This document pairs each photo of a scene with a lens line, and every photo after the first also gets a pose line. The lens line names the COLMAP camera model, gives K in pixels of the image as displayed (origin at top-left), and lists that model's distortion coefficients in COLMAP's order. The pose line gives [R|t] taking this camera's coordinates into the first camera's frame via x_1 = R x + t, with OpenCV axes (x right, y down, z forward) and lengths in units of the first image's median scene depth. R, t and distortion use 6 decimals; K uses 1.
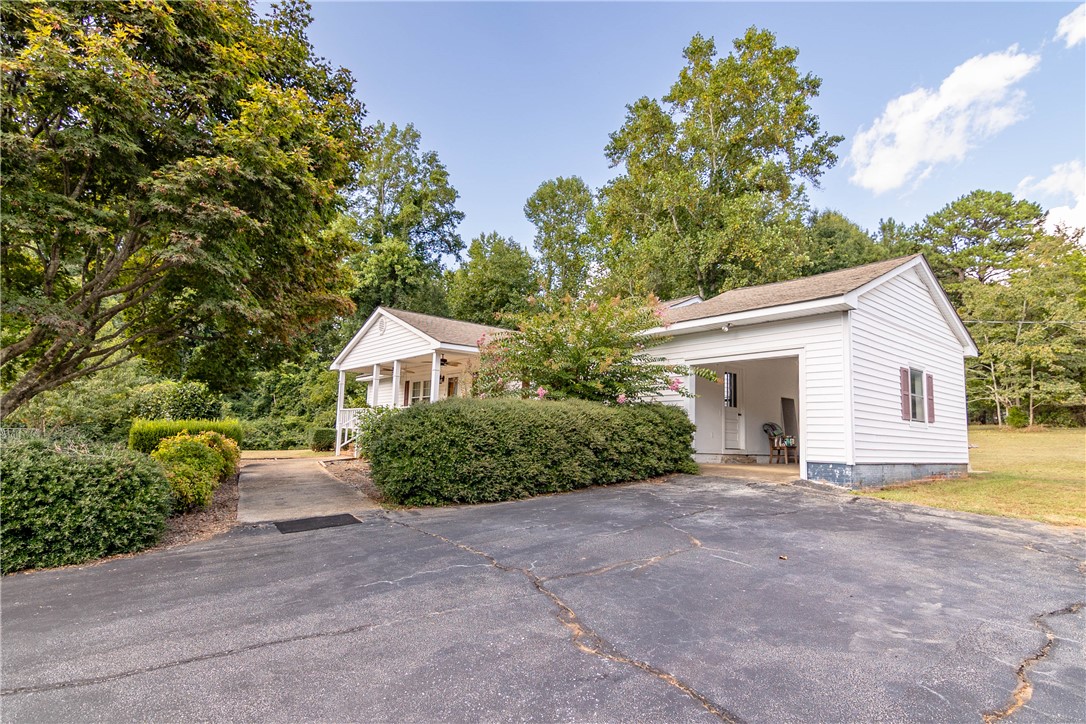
lens RADIAL K [[550.4, 0, 543.0], [0, 550.4, 368.0], [0, 0, 1]] dist [0.001485, 0.000845]
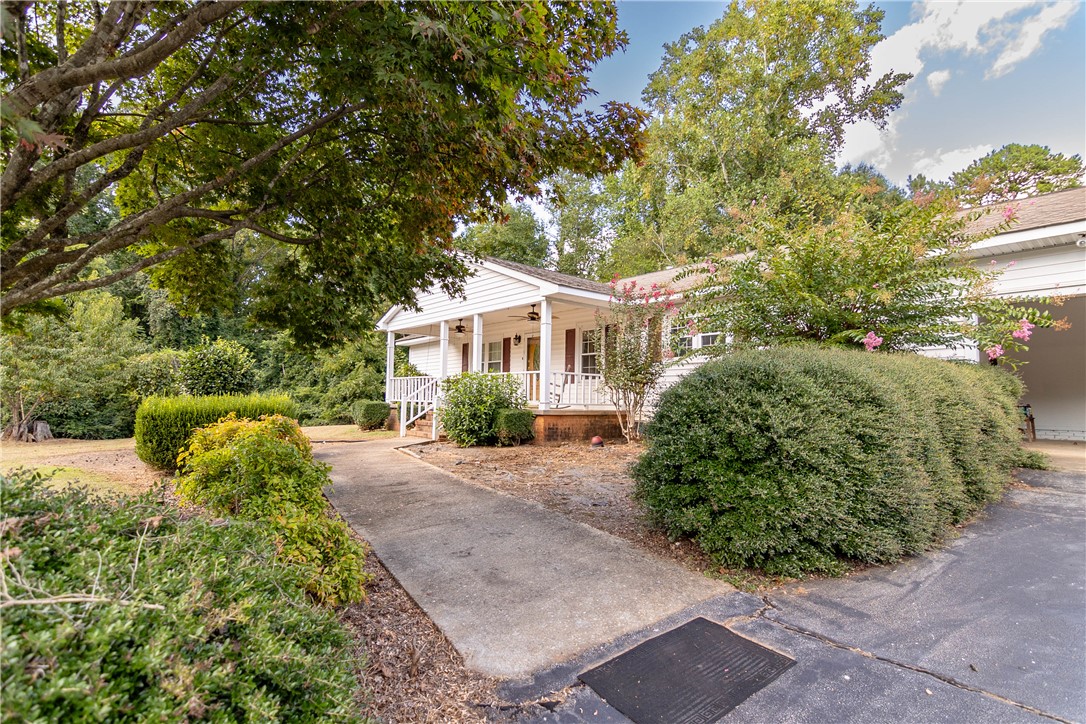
lens RADIAL K [[523.6, 0, 543.0], [0, 523.6, 362.0], [0, 0, 1]] dist [0.003616, 0.000199]
pose [[0.999329, -0.012941, 0.034261, -0.142783], [0.011335, 0.998847, 0.046660, 0.014305], [-0.034825, -0.046240, 0.998323, 0.180436]]
